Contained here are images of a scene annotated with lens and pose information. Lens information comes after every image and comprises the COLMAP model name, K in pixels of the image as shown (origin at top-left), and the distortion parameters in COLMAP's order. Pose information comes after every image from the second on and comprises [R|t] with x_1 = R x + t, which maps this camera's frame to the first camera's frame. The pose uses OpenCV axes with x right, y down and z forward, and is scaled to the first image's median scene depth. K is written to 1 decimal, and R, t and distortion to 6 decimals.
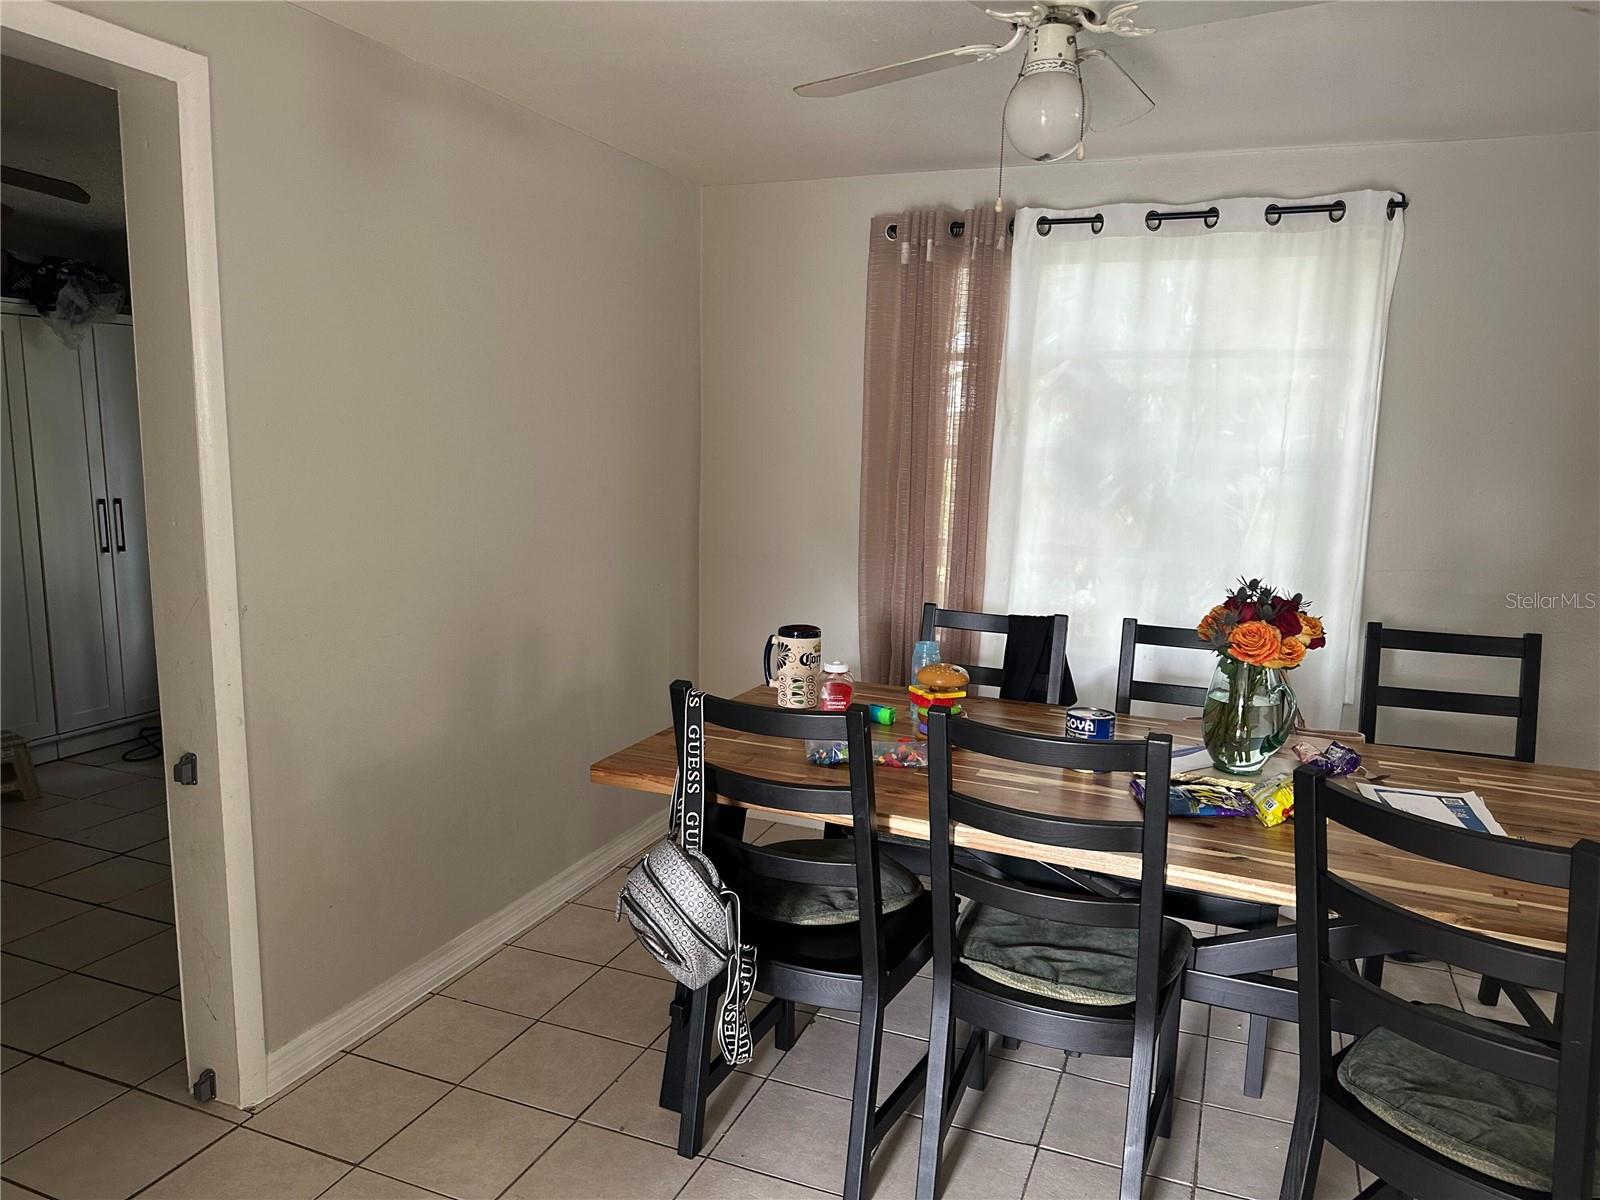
lens RADIAL K [[1129.1, 0, 829.8], [0, 1129.1, 610.4], [0, 0, 1]] dist [0.038220, -0.040090]
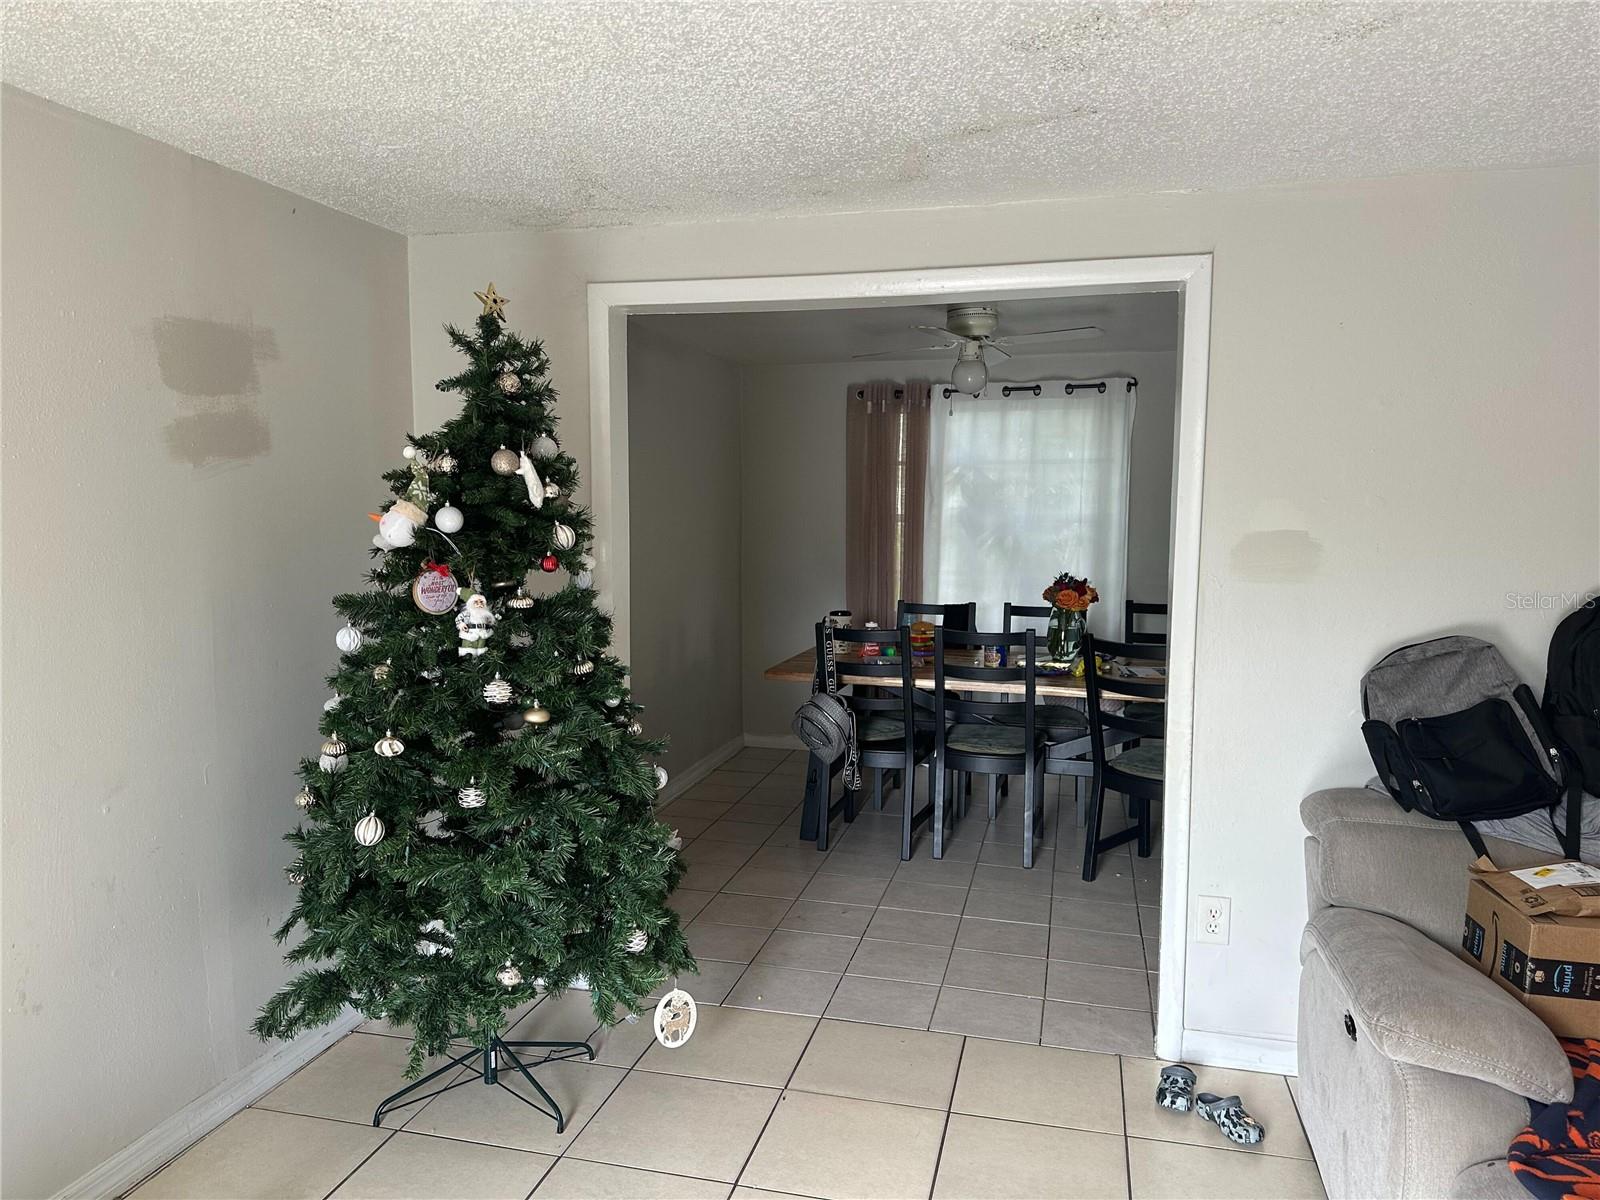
lens RADIAL K [[1129.1, 0, 795.3], [0, 1129.1, 603.2], [0, 0, 1]] dist [0.038220, -0.040090]
pose [[0.993556, -0.028961, 0.109578, -0.275129], [0.035837, 0.997476, -0.061305, 0.102510], [-0.107526, 0.064836, 0.992086, -0.786474]]
